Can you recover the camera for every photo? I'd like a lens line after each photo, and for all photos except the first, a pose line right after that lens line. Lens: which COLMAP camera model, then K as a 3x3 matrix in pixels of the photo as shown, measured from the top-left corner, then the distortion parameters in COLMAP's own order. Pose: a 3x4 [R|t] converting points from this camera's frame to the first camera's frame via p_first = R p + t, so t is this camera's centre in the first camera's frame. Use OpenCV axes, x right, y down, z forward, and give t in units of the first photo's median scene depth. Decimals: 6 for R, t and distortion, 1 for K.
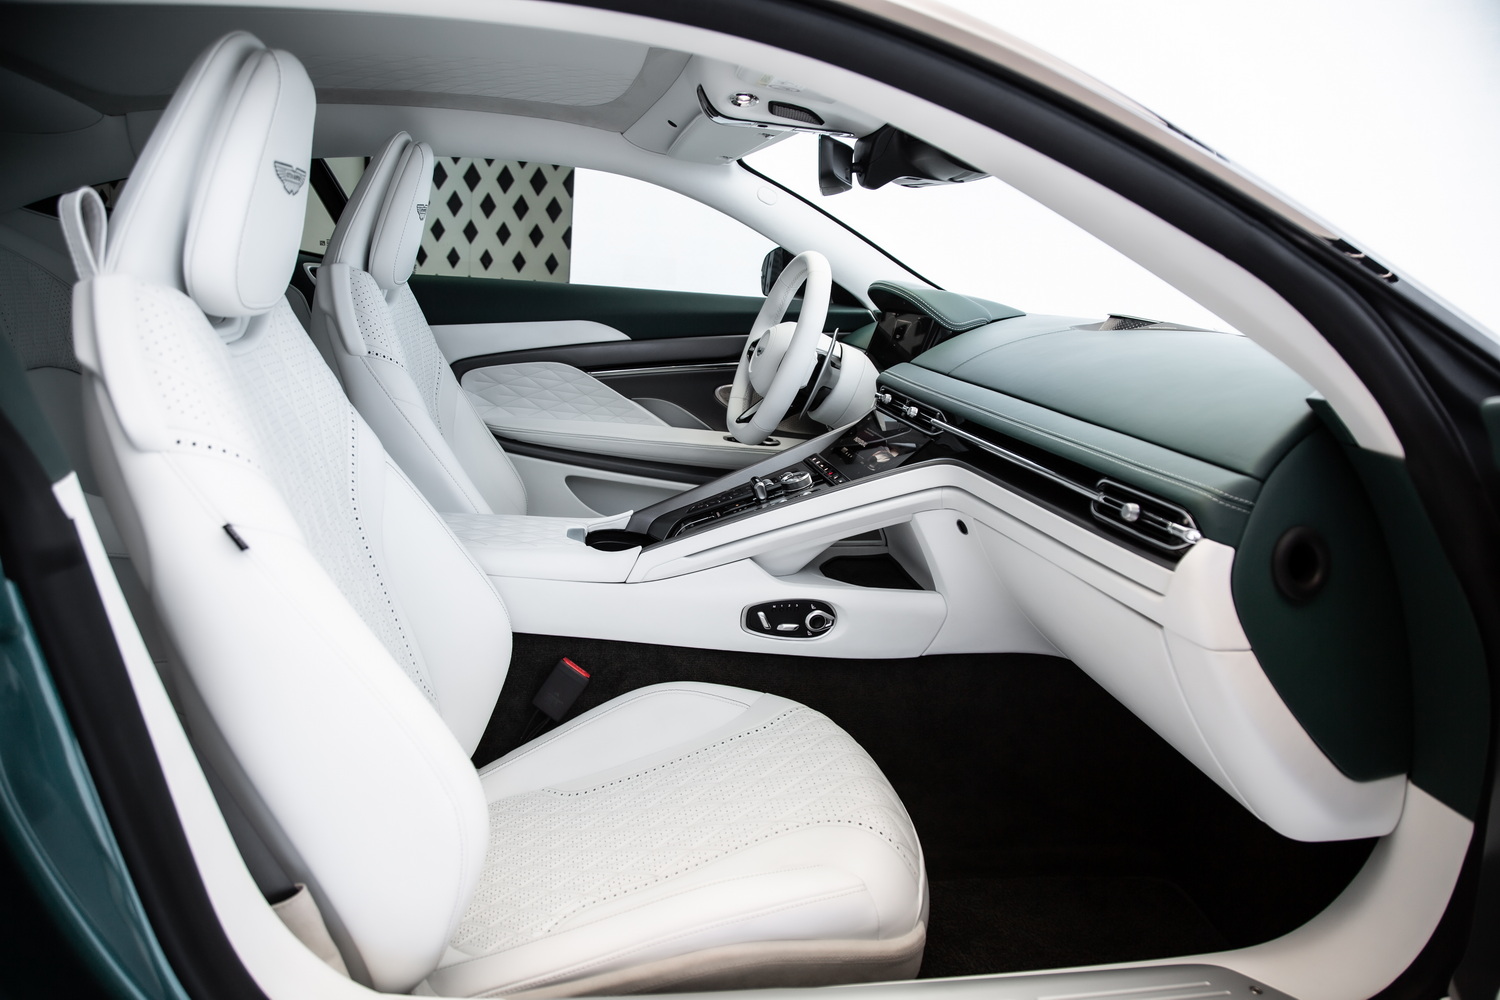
lens RADIAL K [[992.1, 0, 750.0], [0, 992.1, 500.0], [0, 0, 1]] dist [-0.135019, 0.045490]
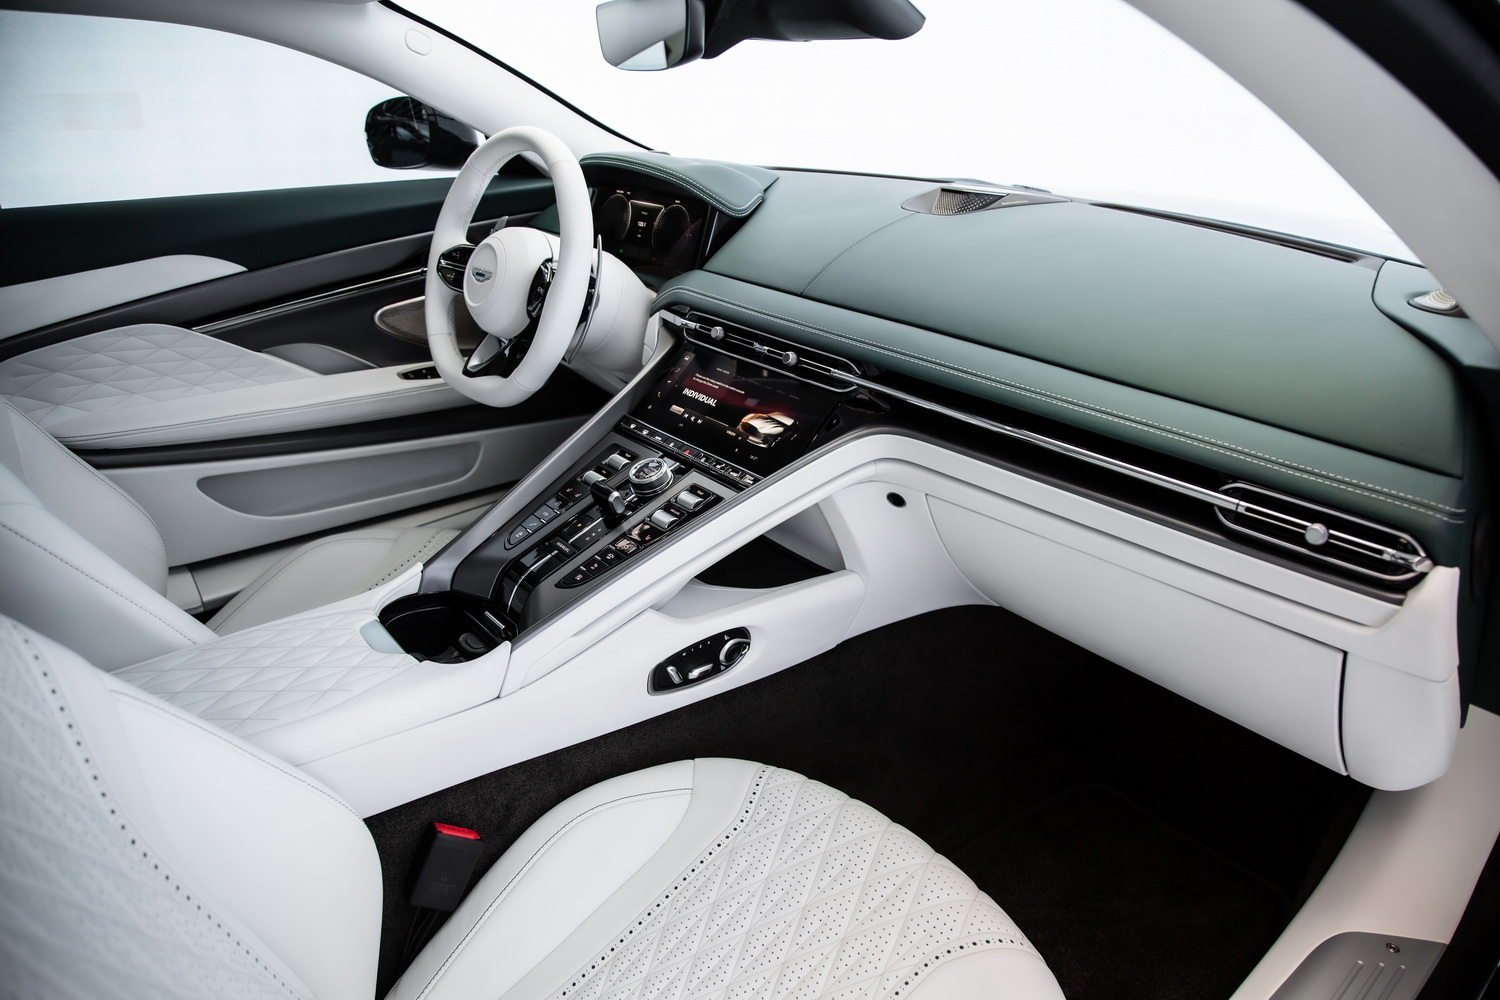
lens RADIAL K [[992.1, 0, 750.0], [0, 992.1, 500.0], [0, 0, 1]] dist [-0.135019, 0.045490]
pose [[0.859656, -0.250053, 0.445494, -0.232521], [0.151474, 0.957570, 0.245184, -0.177279], [-0.487900, -0.143294, 0.861058, 0.337599]]
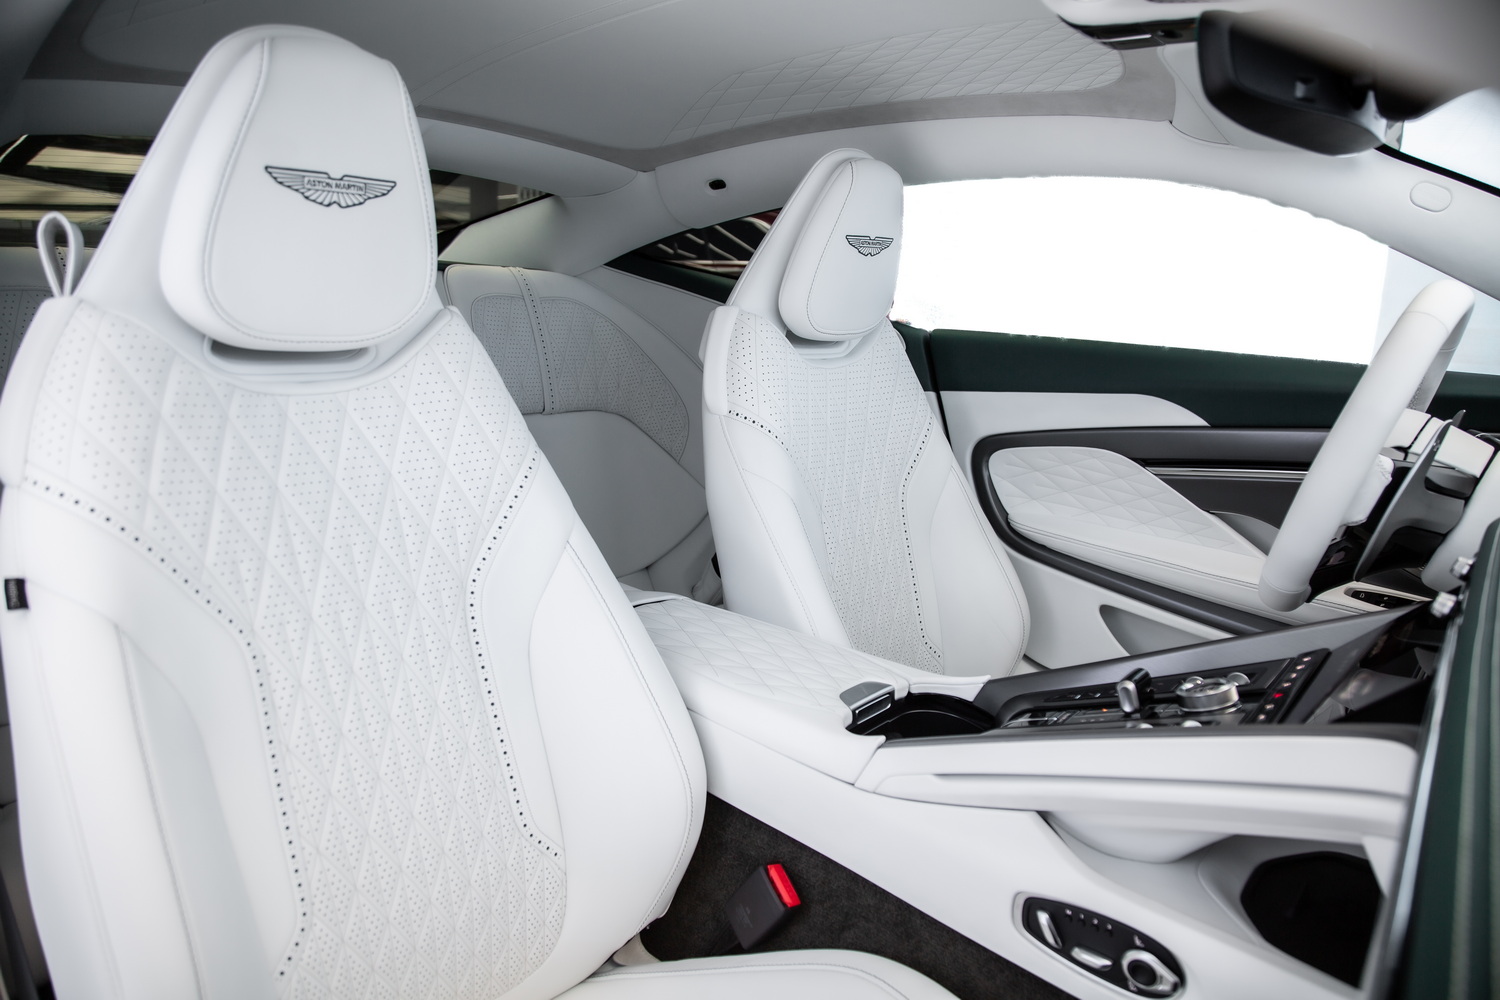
lens RADIAL K [[992.1, 0, 750.0], [0, 992.1, 500.0], [0, 0, 1]] dist [-0.135019, 0.045490]
pose [[0.651308, 0.111049, -0.750644, 0.272629], [-0.171360, 0.985204, -0.002934, -0.081697], [0.739212, 0.130542, 0.660700, 0.483885]]
